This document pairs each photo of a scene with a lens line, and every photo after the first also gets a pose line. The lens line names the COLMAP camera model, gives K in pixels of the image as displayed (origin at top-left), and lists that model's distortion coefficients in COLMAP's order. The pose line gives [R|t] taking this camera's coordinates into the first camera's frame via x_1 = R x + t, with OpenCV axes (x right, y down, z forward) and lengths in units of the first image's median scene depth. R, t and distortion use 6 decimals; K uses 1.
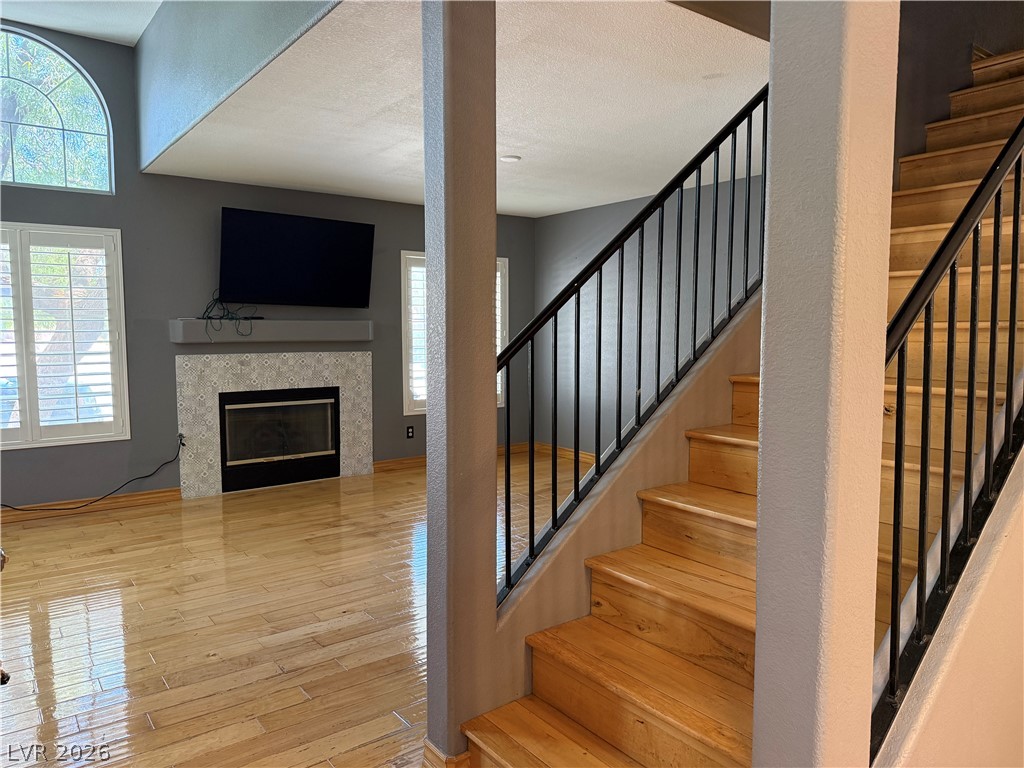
lens RADIAL K [[719.4, 0, 511.8], [0, 719.4, 376.7], [0, 0, 1]] dist [0.131040, -0.187540]
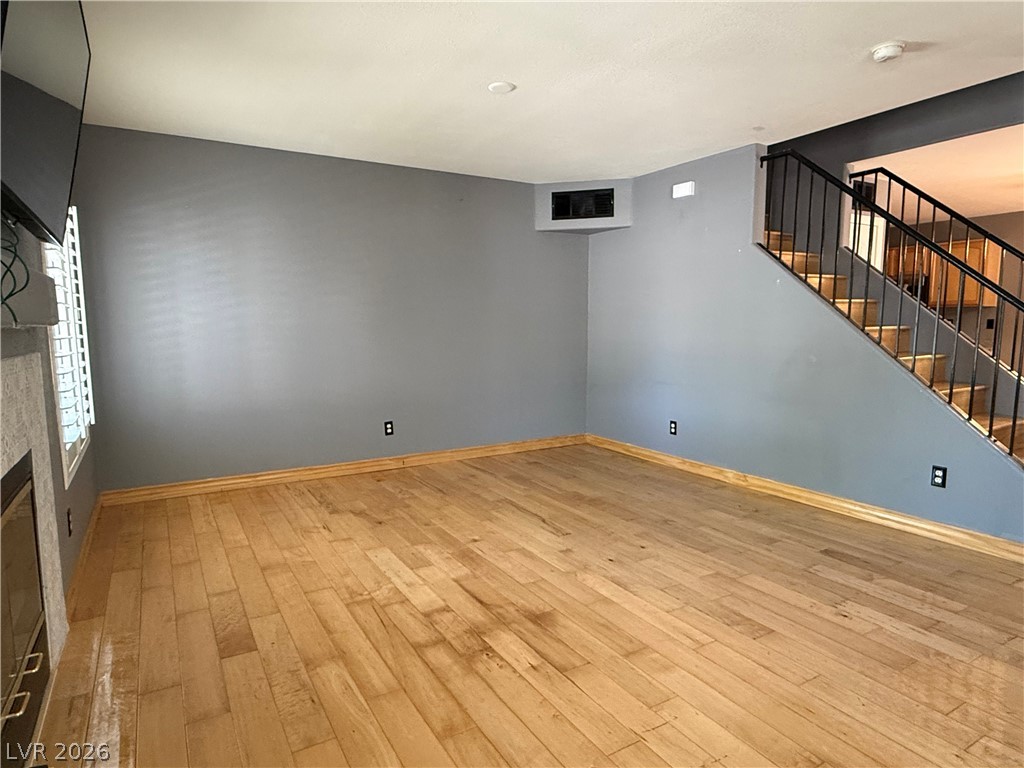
lens RADIAL K [[600.7, 0, 512.0], [0, 600.7, 384.0], [0, 0, 1]] dist [-0.002013, -0.002146]
pose [[0.112395, -0.117416, 0.986702, -0.679948], [0.078473, 0.990941, 0.108982, -0.045561], [-0.990560, 0.065181, 0.120591, 0.923198]]
